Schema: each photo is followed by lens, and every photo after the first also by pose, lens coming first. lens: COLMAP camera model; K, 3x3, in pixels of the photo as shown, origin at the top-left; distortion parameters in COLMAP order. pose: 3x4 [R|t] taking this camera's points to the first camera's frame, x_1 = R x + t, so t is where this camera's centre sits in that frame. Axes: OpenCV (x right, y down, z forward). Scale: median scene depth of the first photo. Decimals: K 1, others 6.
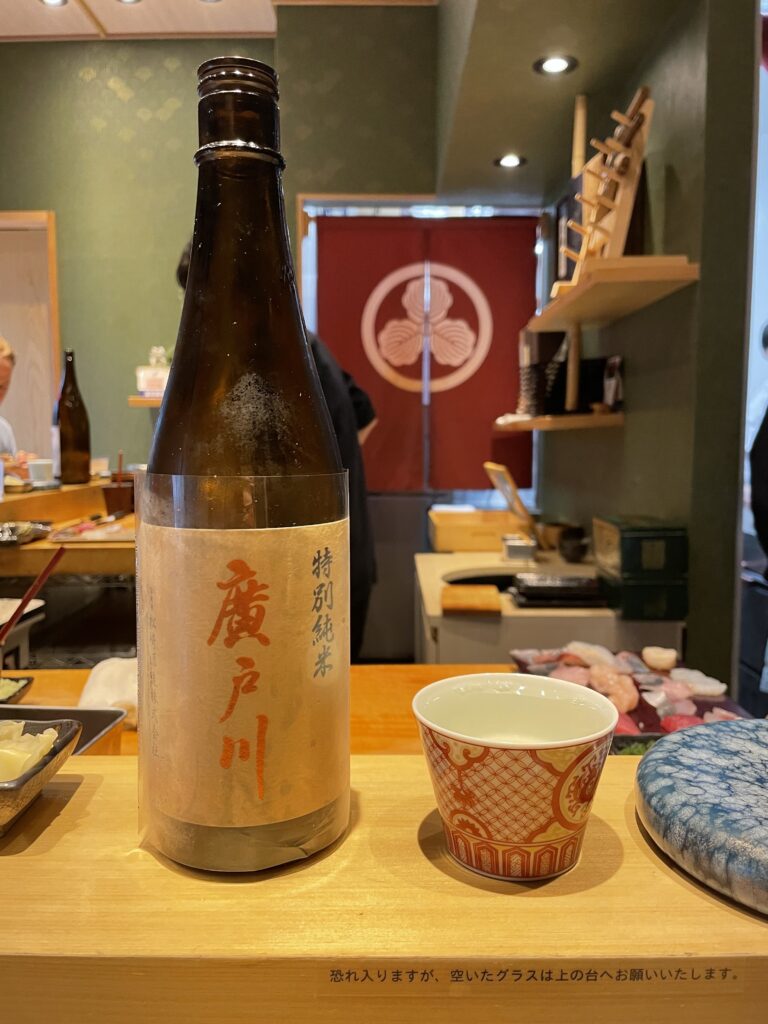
lens RADIAL K [[785.3, 0, 384.0], [0, 785.3, 512.0], [0, 0, 1]] dist [0.034462, -0.075283]
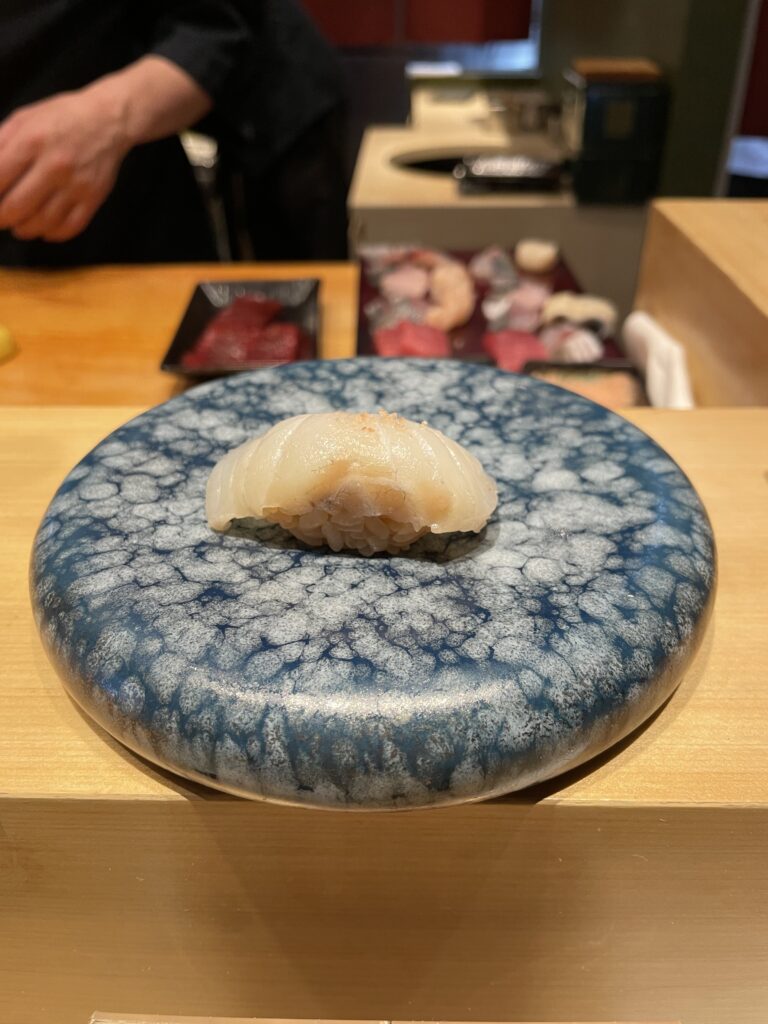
lens RADIAL K [[791.8, 0, 385.8], [0, 791.8, 504.2], [0, 0, 1]] dist [0.128255, -0.321008]
pose [[0.999734, 0.002613, -0.022914, 0.116918], [0.008271, 0.886838, 0.462005, 0.017353], [0.021529, -0.462072, 0.886581, 0.090486]]
